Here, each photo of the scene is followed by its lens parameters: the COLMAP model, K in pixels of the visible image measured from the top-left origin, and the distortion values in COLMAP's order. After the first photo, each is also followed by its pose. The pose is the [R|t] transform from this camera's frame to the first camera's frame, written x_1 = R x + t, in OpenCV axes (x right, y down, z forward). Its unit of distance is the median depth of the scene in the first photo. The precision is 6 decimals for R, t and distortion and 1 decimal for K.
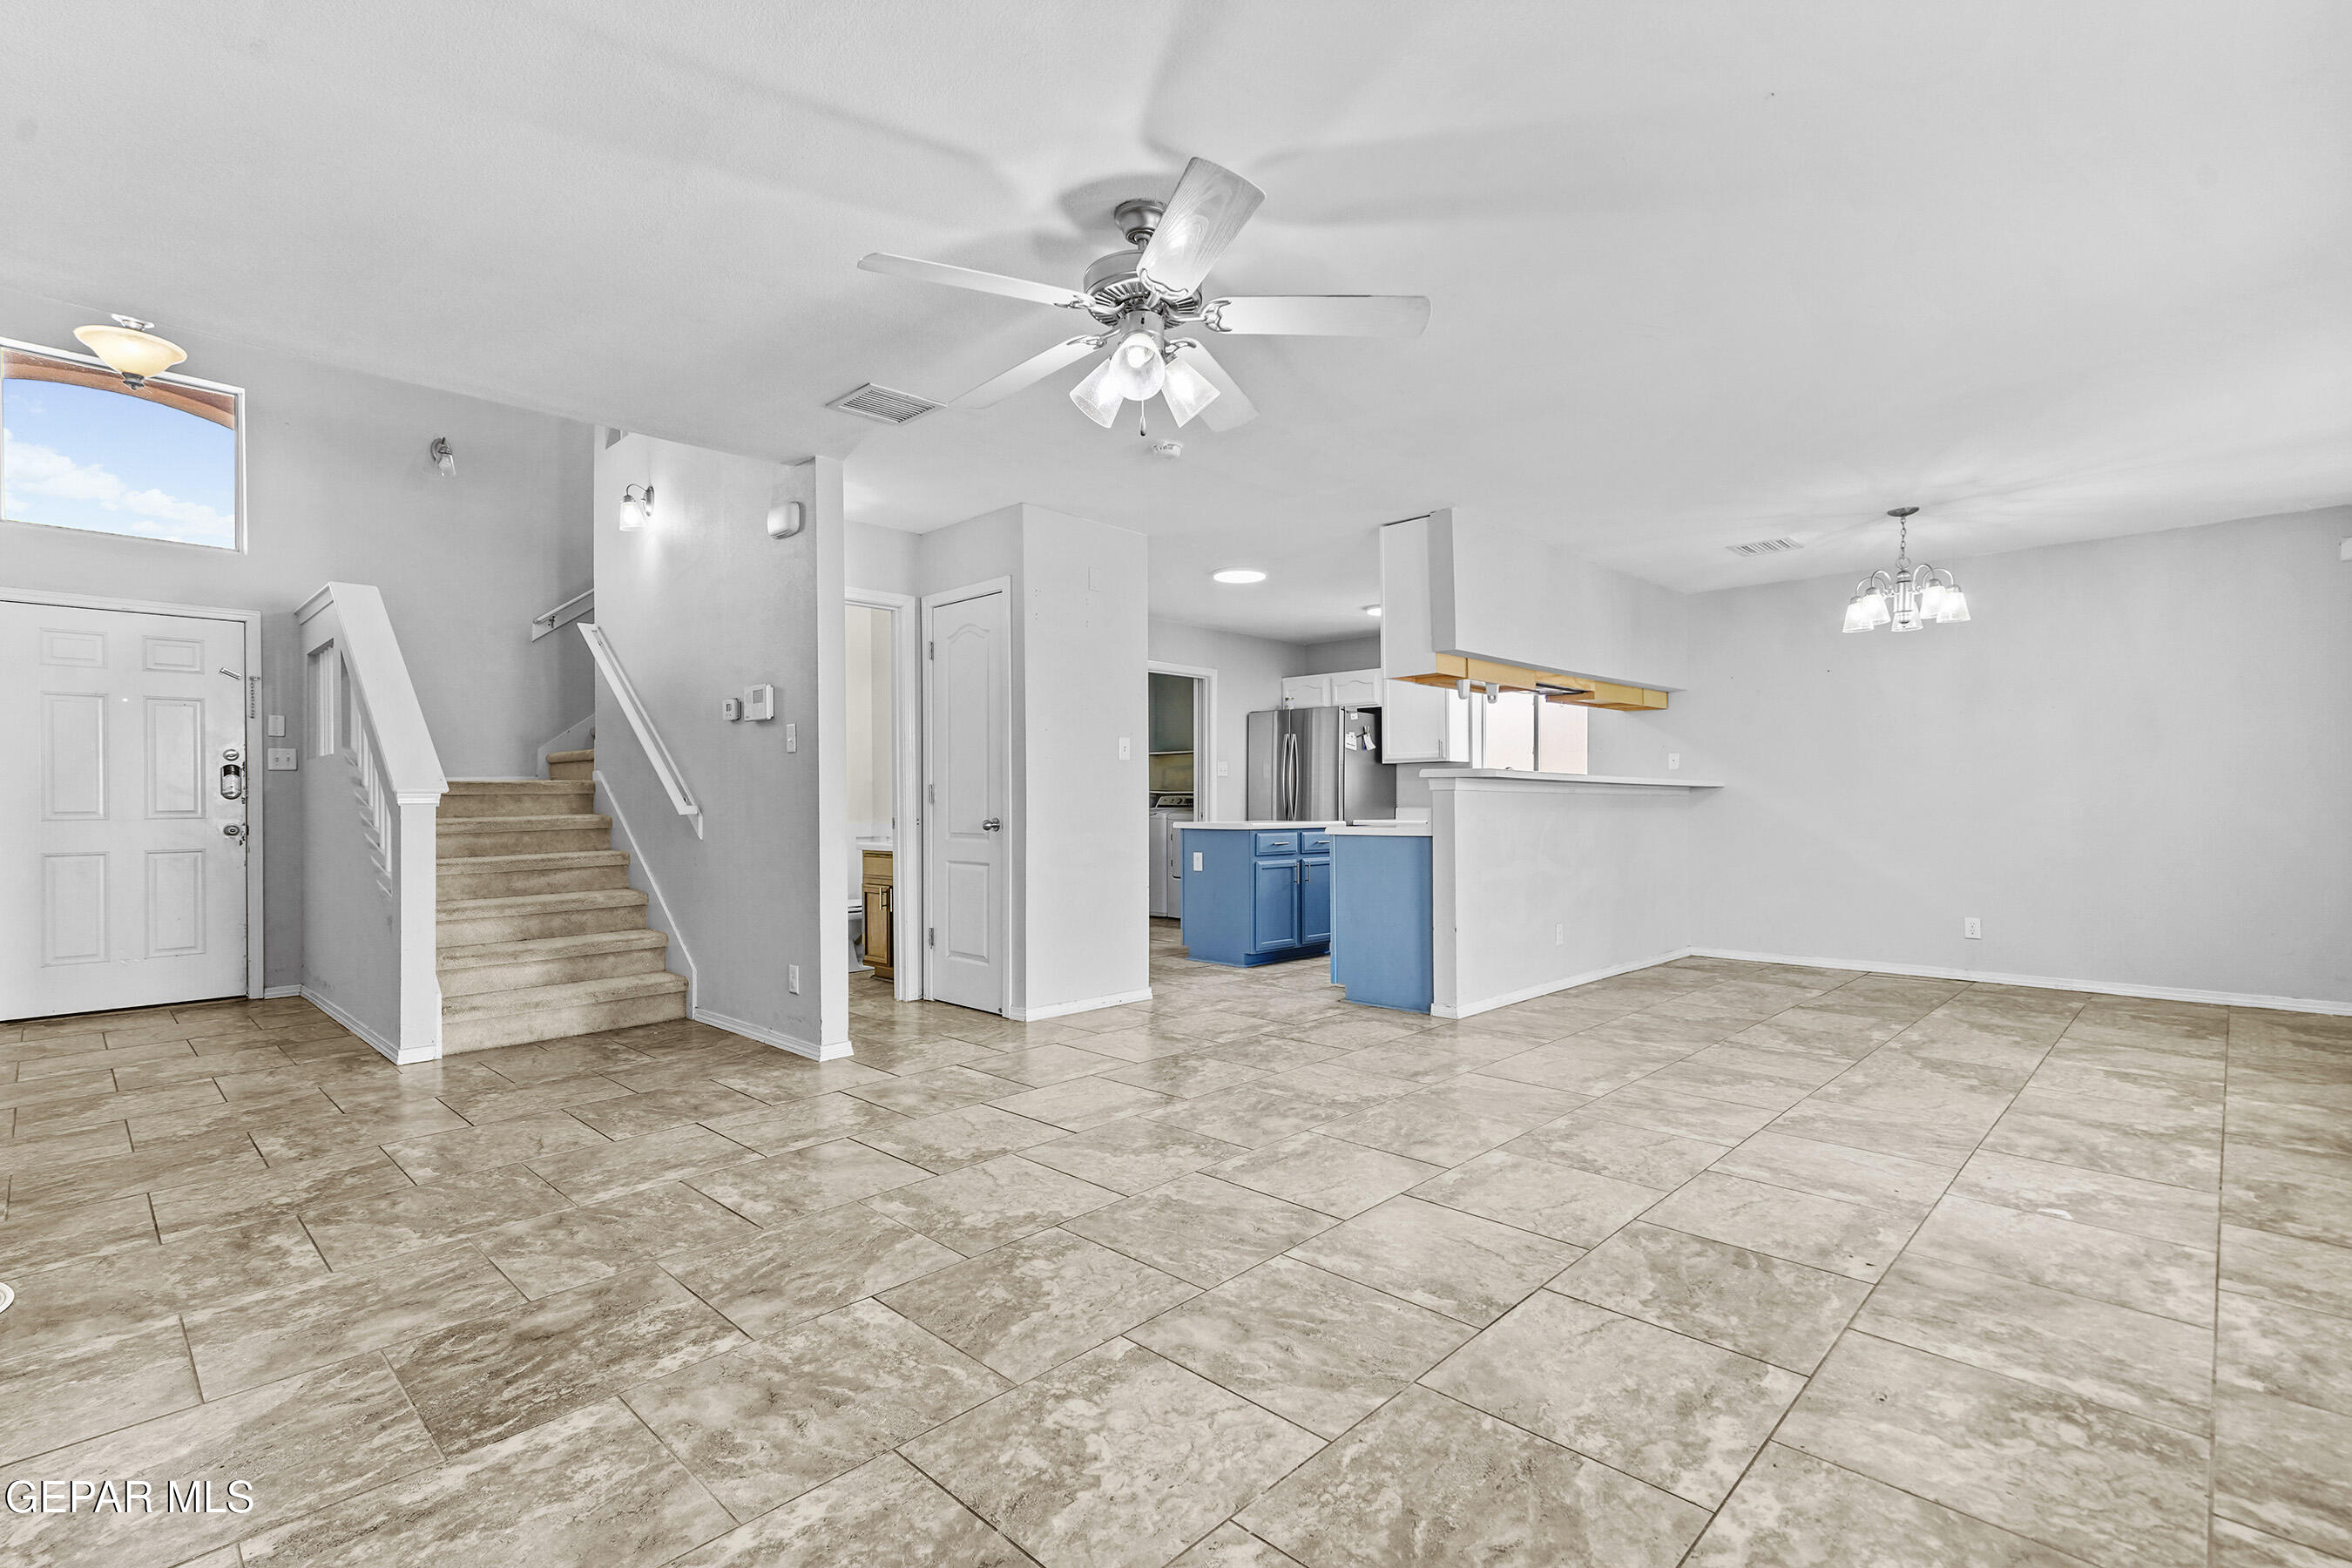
lens RADIAL K [[1081.8, 0, 1169.4], [0, 1081.8, 786.0], [0, 0, 1]] dist [0.010835, 0.001605]
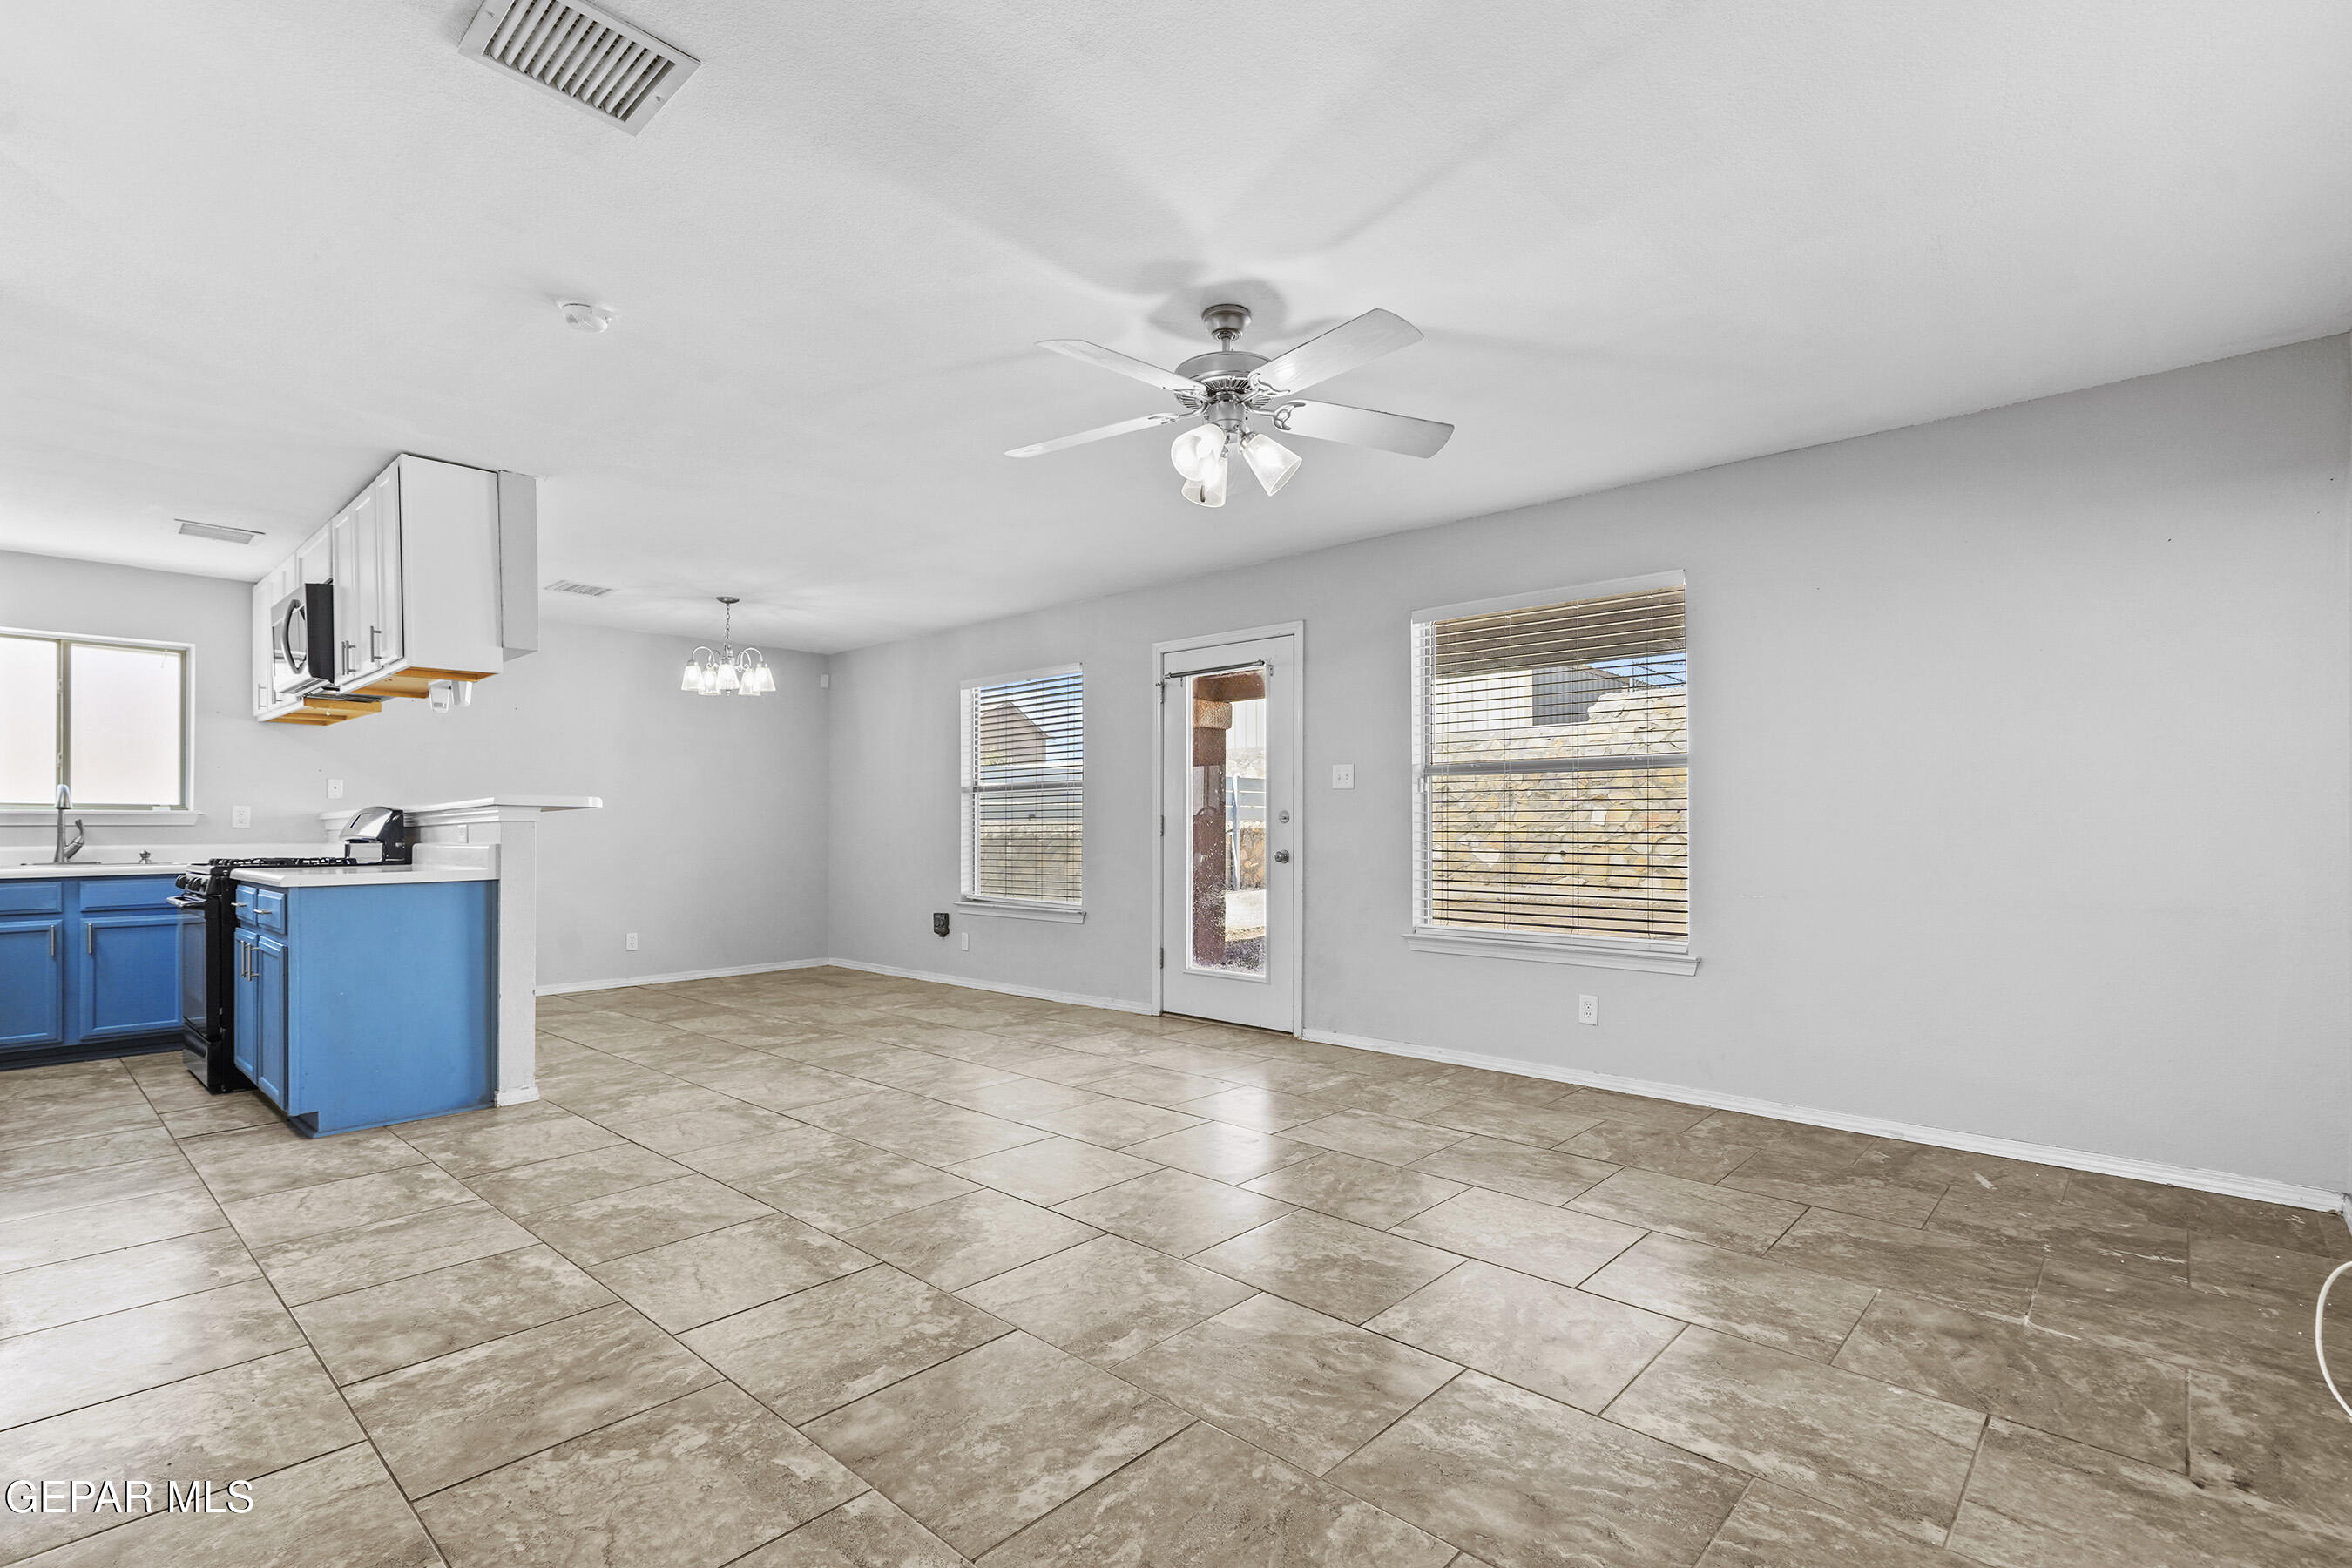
lens RADIAL K [[1078.9, 0, 1167.4], [0, 1078.9, 824.1], [0, 0, 1]] dist [0.014492, 0.000633]
pose [[-0.022654, 0.010182, 0.999692, -0.845786], [-0.011947, 0.999874, -0.010454, 0.011666], [-0.999672, -0.012180, -0.022529, 0.797234]]
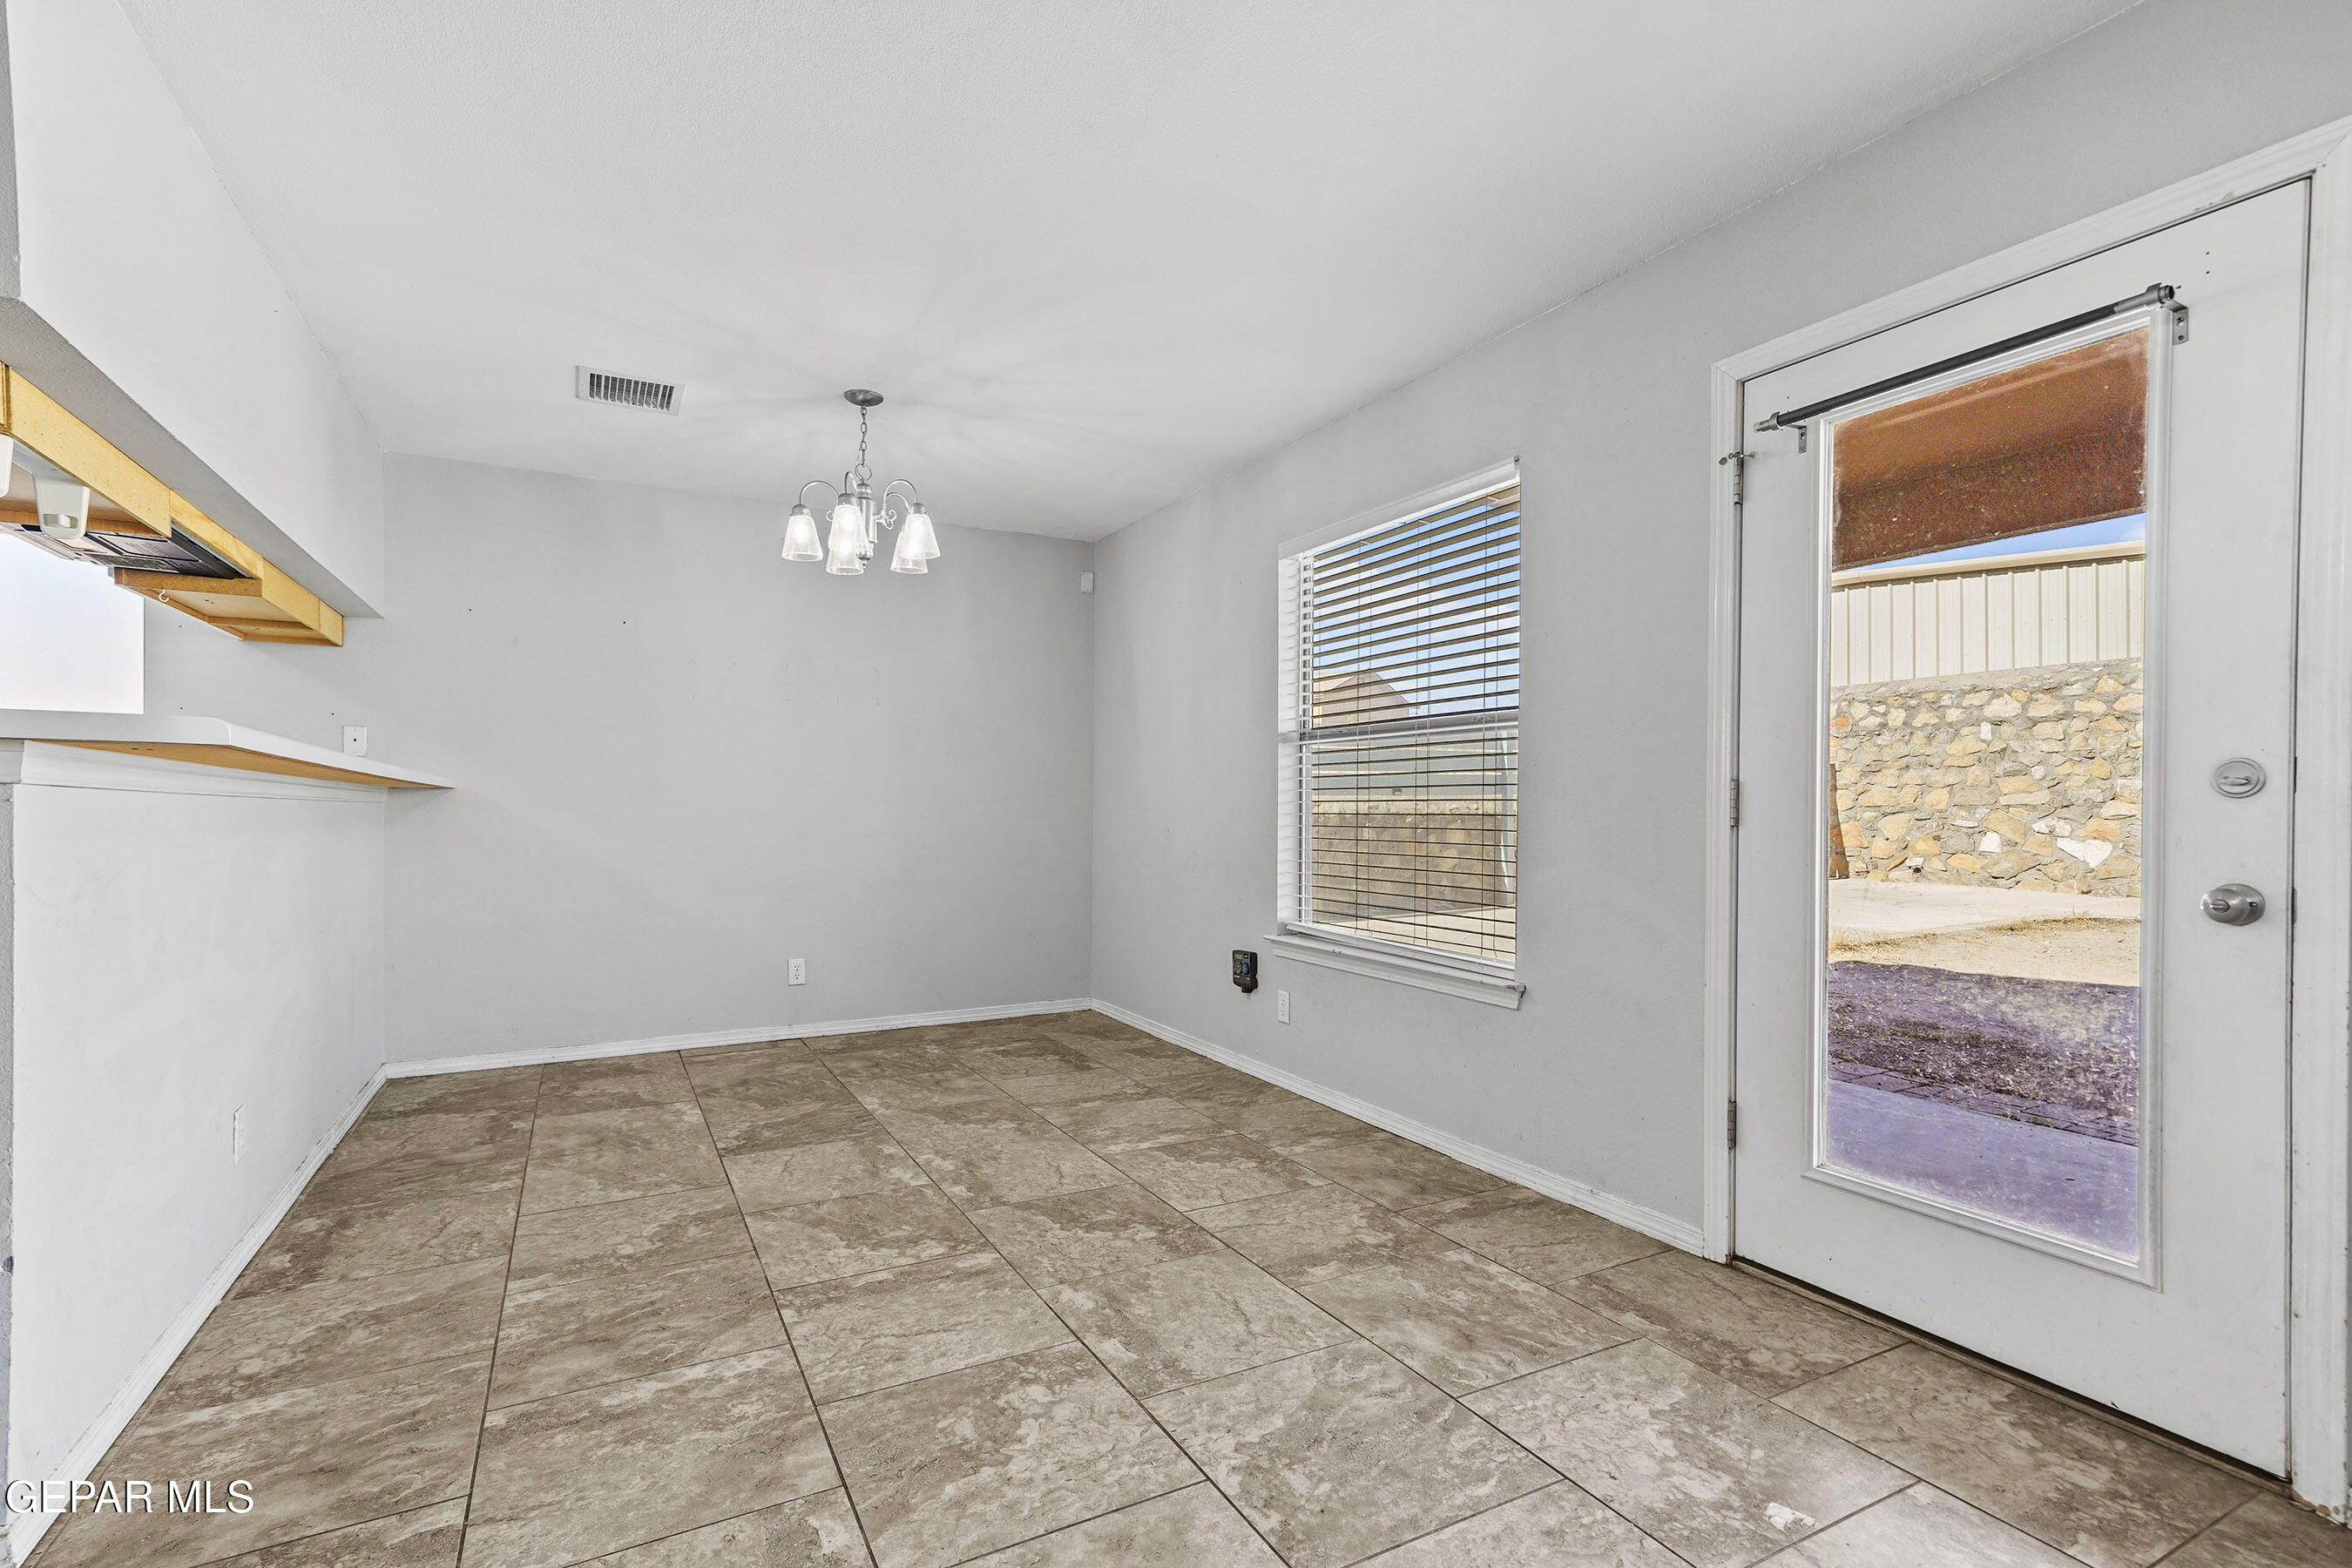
lens RADIAL K [[1079.7, 0, 1173.1], [0, 1079.7, 803.9], [0, 0, 1]] dist [0.013143, 0.000631]
pose [[0.296525, 0.006995, 0.954999, 0.107851], [-0.019731, 0.999805, -0.001197, 0.004824], [-0.954821, -0.018488, 0.296605, 0.910482]]
